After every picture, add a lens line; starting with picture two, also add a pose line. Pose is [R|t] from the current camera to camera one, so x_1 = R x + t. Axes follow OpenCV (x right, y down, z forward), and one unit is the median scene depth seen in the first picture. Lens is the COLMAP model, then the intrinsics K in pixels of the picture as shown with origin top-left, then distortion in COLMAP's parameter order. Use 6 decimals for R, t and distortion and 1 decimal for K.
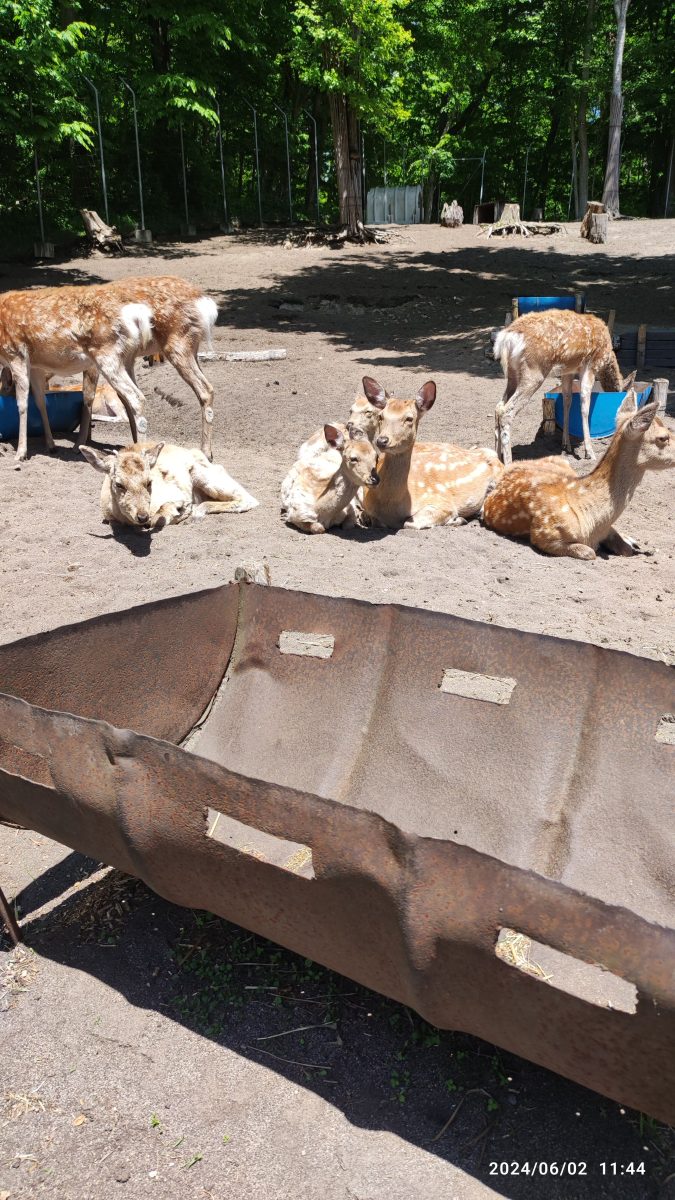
lens RADIAL K [[884.2, 0, 337.5], [0, 884.2, 600.0], [0, 0, 1]] dist [0.032937, -0.012374]
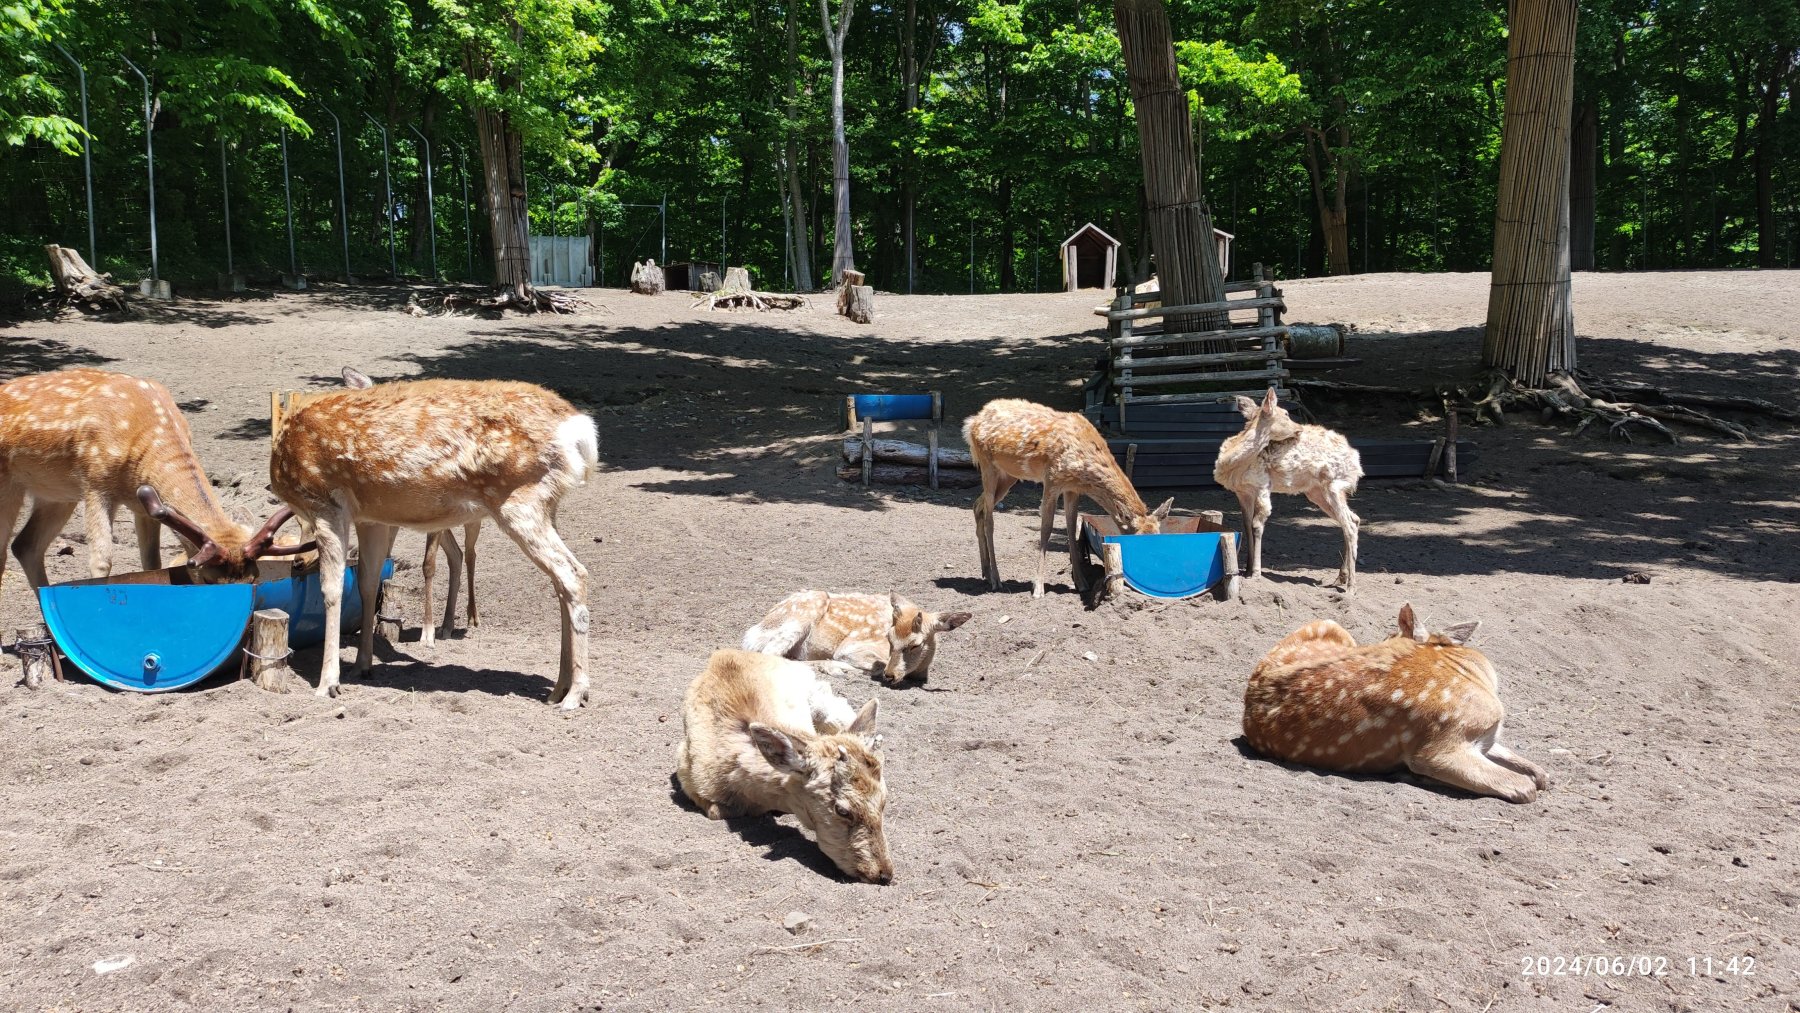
lens RADIAL K [[1326.2, 0, 900.0], [0, 1326.2, 506.5], [0, 0, 1]] dist [0.032937, -0.012374]
pose [[0.934088, -0.022562, 0.356330, -0.075296], [0.105886, 0.970610, -0.216112, -0.014125], [-0.340981, 0.239598, 0.909024, 0.031640]]
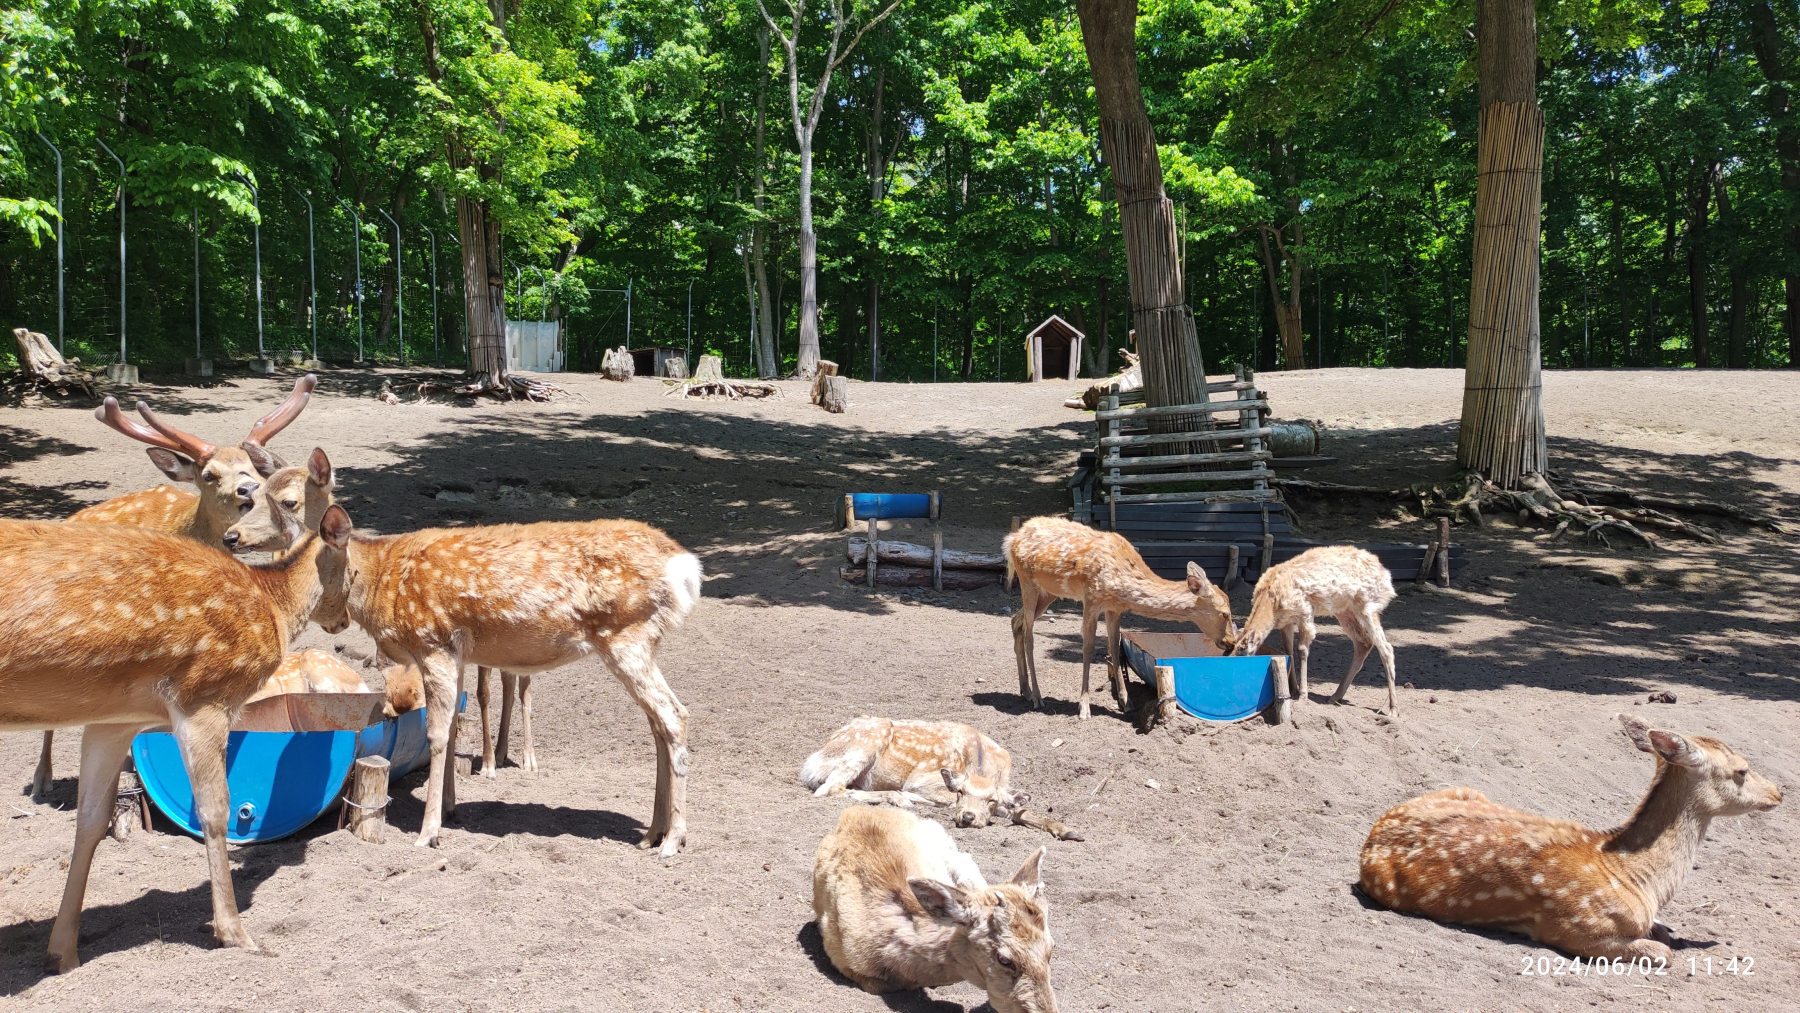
lens RADIAL K [[1326.2, 0, 900.0], [0, 1326.2, 506.5], [0, 0, 1]] dist [0.032937, -0.012374]
pose [[0.919443, 0.006117, 0.393175, -0.094564], [0.108936, 0.956781, -0.269634, -0.024357], [-0.377832, 0.290744, 0.879040, 0.036929]]
